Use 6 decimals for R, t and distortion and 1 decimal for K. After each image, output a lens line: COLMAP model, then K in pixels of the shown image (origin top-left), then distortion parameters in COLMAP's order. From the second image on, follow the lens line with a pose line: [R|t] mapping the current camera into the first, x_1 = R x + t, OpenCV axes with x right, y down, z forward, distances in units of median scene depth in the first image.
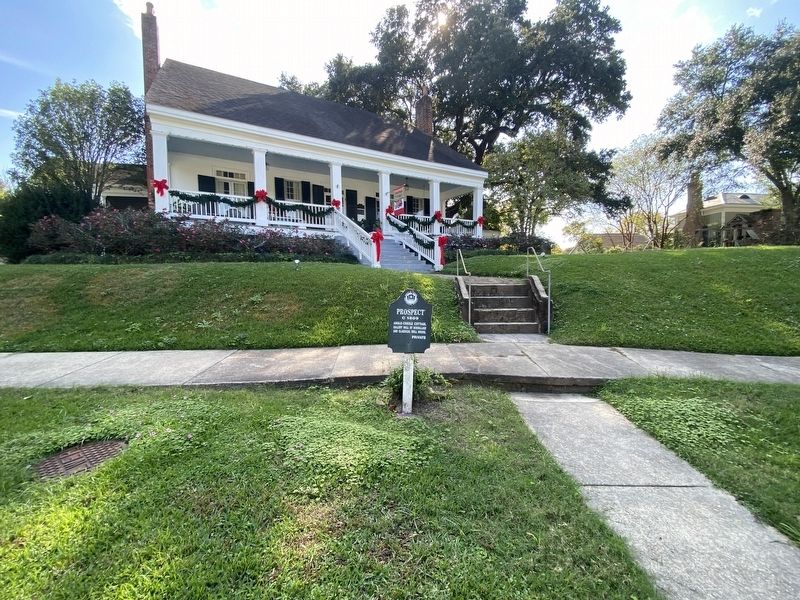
lens RADIAL K [[324.1, 0, 400.0], [0, 324.1, 300.0], [0, 0, 1]] dist [0.011919, -0.017151]
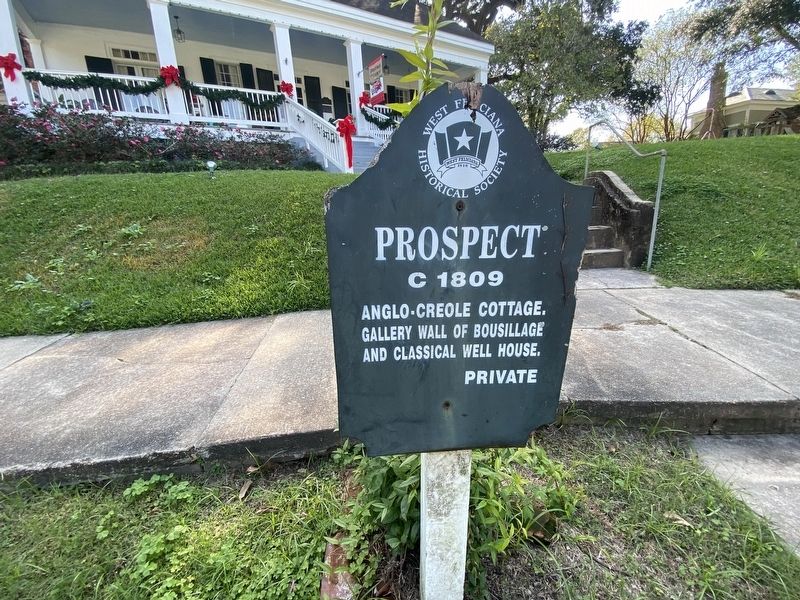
lens RADIAL K [[324.1, 0, 400.0], [0, 324.1, 300.0], [0, 0, 1]] dist [0.011919, -0.017151]
pose [[0.998038, -0.053047, 0.033253, -0.001245], [0.044615, 0.975222, 0.216685, 0.008198], [-0.043924, -0.214776, 0.975675, 0.240878]]
